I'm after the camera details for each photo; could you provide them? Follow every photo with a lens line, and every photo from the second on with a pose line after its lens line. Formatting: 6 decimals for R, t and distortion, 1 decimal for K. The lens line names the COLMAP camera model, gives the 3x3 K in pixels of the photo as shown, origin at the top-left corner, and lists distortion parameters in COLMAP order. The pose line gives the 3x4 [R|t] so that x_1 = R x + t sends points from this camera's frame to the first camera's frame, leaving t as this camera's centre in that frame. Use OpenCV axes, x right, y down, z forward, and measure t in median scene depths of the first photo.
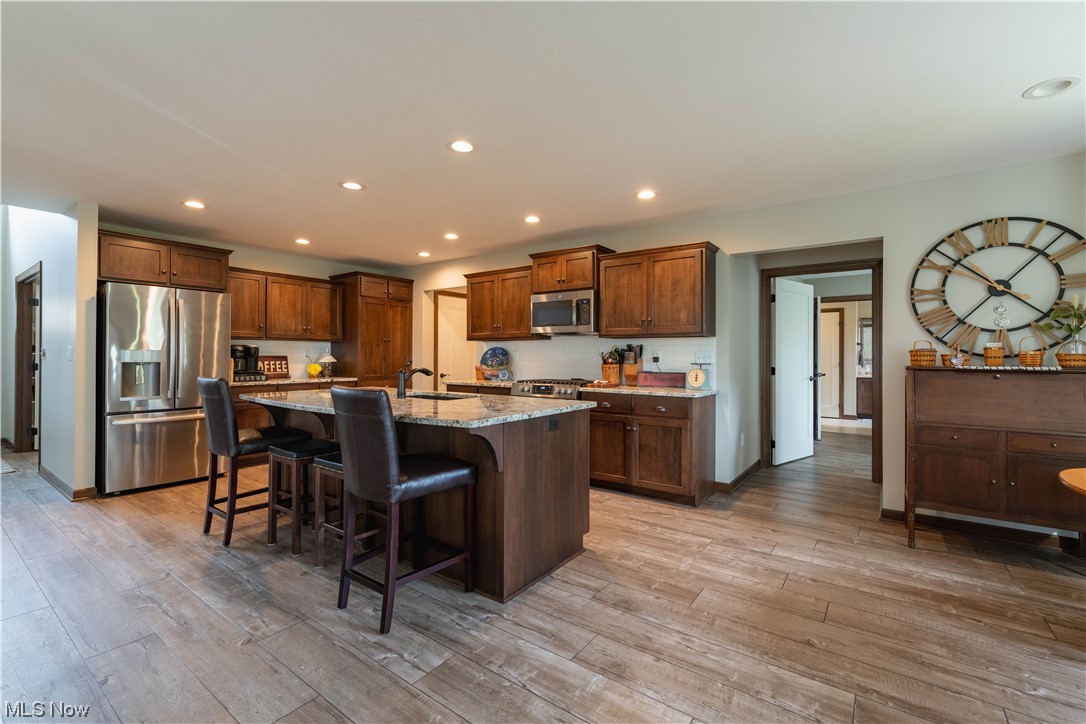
lens RADIAL K [[470.1, 0, 541.3], [0, 470.1, 347.6], [0, 0, 1]] dist [0.003076, -0.000145]
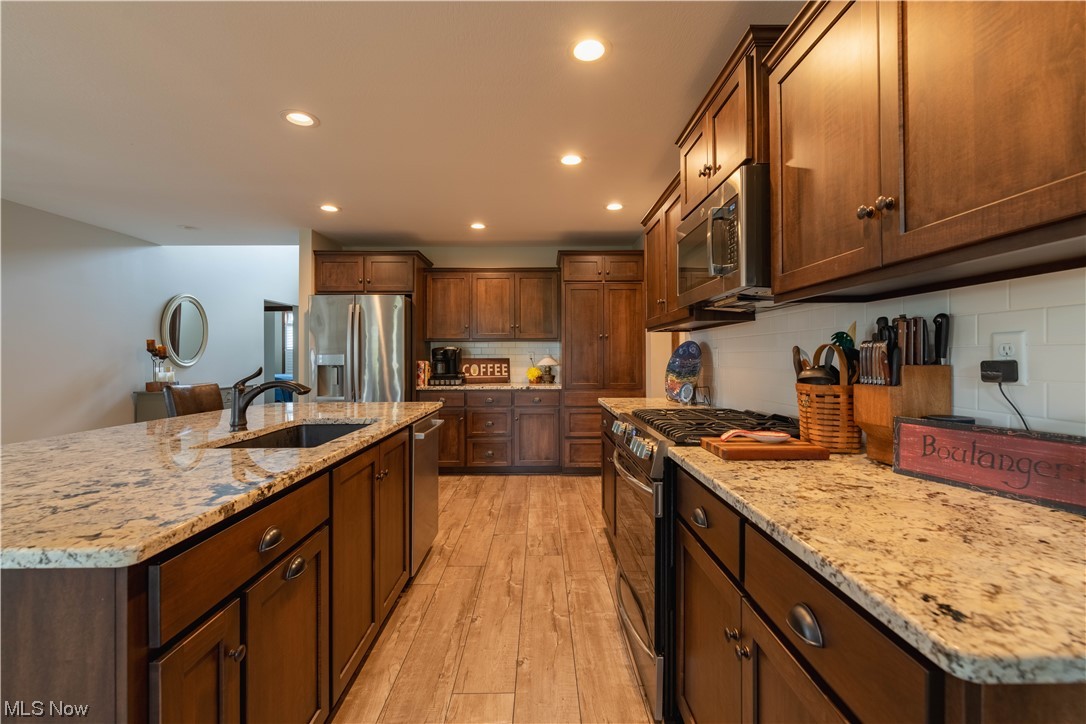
lens RADIAL K [[470.1, 0, 543.6], [0, 470.1, 355.3], [0, 0, 1]] dist [0.003076, -0.000145]
pose [[0.600094, -0.007988, -0.799890, 0.304845], [0.020280, 0.999781, 0.005230, 0.011787], [0.799672, -0.019360, 0.600124, 0.696845]]
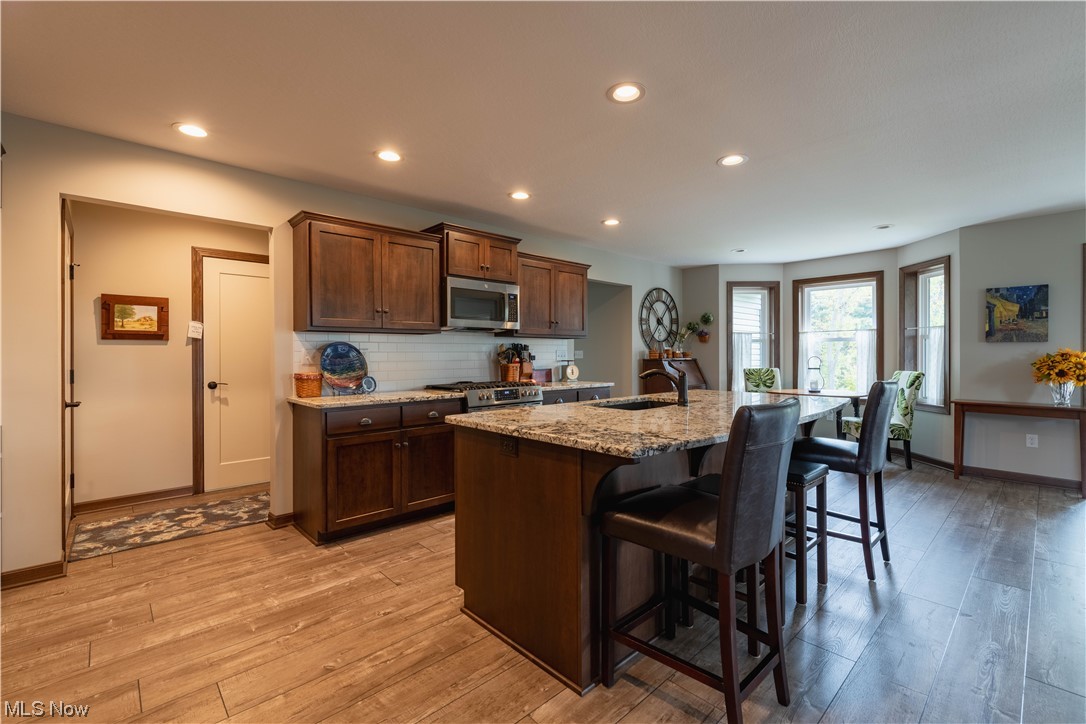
lens RADIAL K [[470.1, 0, 542.2], [0, 470.1, 354.9], [0, 0, 1]] dist [0.003076, -0.000145]
pose [[0.189751, -0.005947, 0.981814, -0.851756], [-0.013428, 0.999872, 0.008652, 0.009072], [-0.981740, -0.014826, 0.189647, 0.796536]]
